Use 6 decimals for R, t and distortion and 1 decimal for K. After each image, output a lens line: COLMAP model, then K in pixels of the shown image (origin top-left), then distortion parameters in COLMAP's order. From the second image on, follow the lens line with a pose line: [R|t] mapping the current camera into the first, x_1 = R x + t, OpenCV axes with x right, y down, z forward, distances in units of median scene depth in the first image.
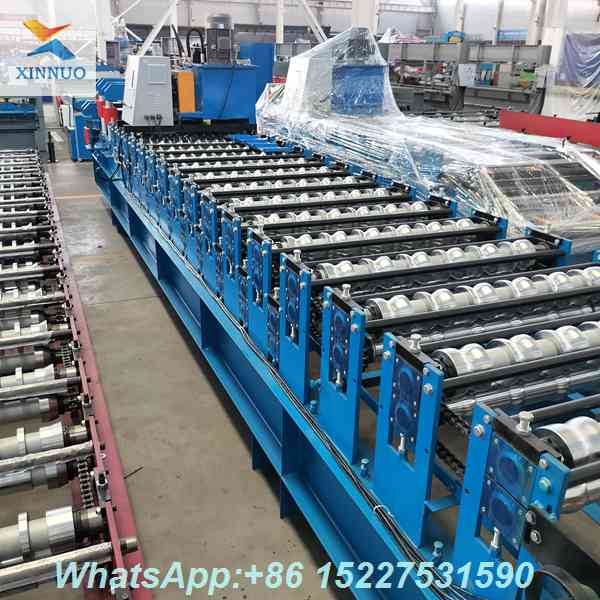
lens RADIAL K [[601.2, 0, 300.0], [0, 601.2, 300.0], [0, 0, 1]] dist [0.051276, -0.017712]
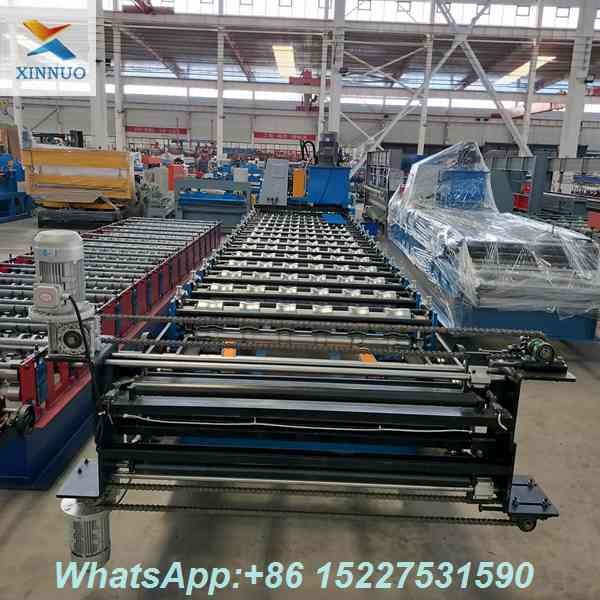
lens RADIAL K [[601.2, 0, 300.0], [0, 601.2, 300.0], [0, 0, 1]] dist [0.051276, -0.017712]
pose [[0.913965, 0.106572, -0.391548, 0.384727], [-0.172904, 0.975200, -0.138167, 0.110475], [0.367113, 0.193980, 0.909725, -0.212358]]
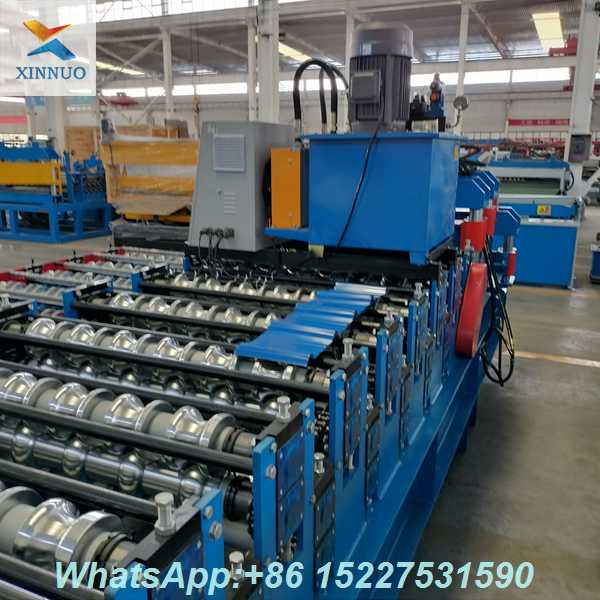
lens RADIAL K [[601.2, 0, 300.0], [0, 601.2, 300.0], [0, 0, 1]] dist [0.051276, -0.017712]
pose [[0.676605, 0.157066, -0.719399, 0.179990], [-0.267009, 0.962825, -0.040913, -0.236007], [0.686230, 0.219768, 0.693391, 0.679741]]
